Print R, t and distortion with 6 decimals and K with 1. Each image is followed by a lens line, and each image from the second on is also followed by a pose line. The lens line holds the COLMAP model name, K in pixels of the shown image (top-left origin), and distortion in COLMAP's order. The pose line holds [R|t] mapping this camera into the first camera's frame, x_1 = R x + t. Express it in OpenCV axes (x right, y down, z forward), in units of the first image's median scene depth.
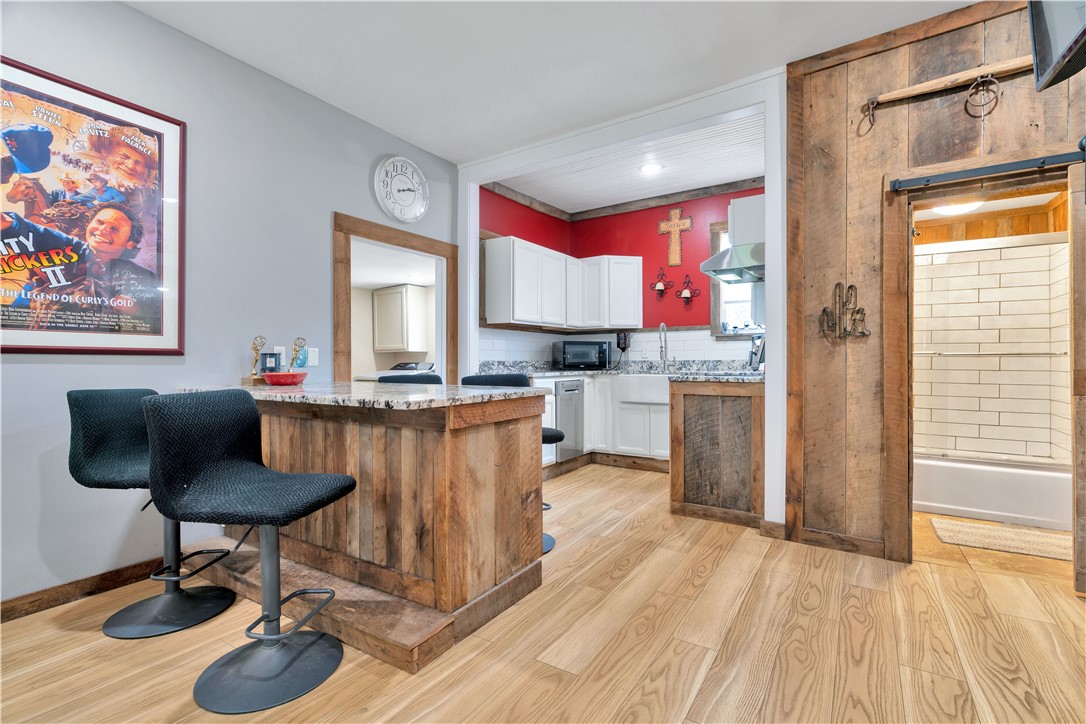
lens RADIAL K [[490.9, 0, 548.8], [0, 490.9, 366.2], [0, 0, 1]] dist [-0.002921, 0.000233]
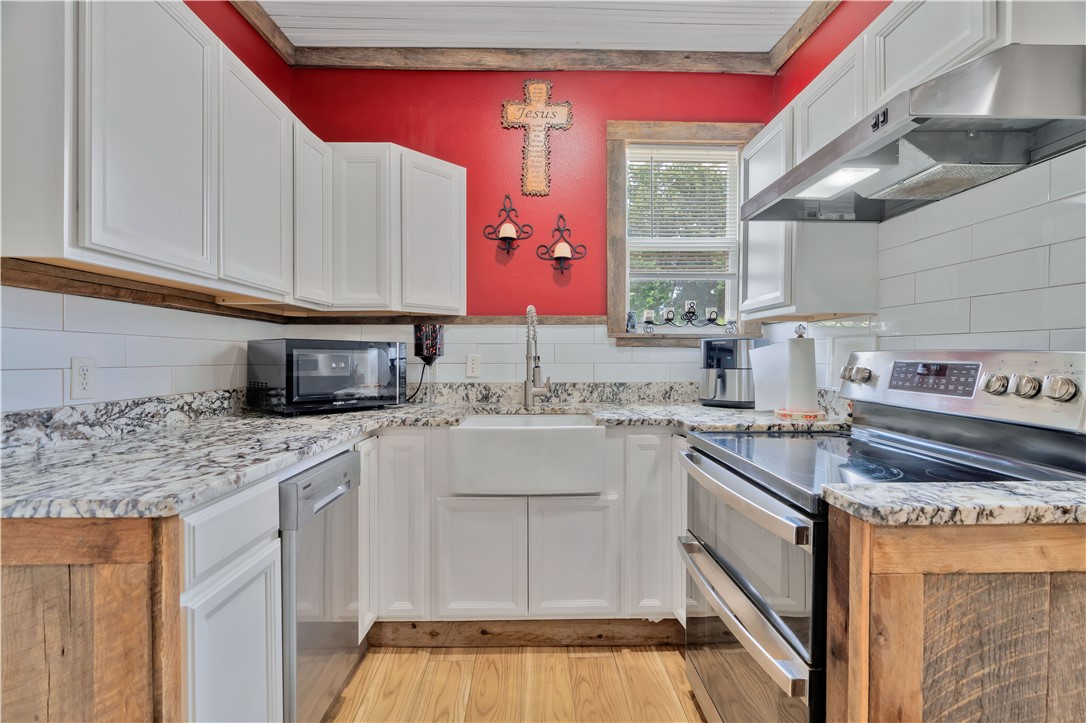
lens RADIAL K [[484.9, 0, 548.6], [0, 484.9, 363.4], [0, 0, 1]] dist [-0.003984, 0.000434]
pose [[0.824286, -0.002561, 0.566168, -0.027938], [0.001630, 0.999996, 0.002150, -0.063884], [-0.566171, -0.000849, 0.824287, 1.135798]]
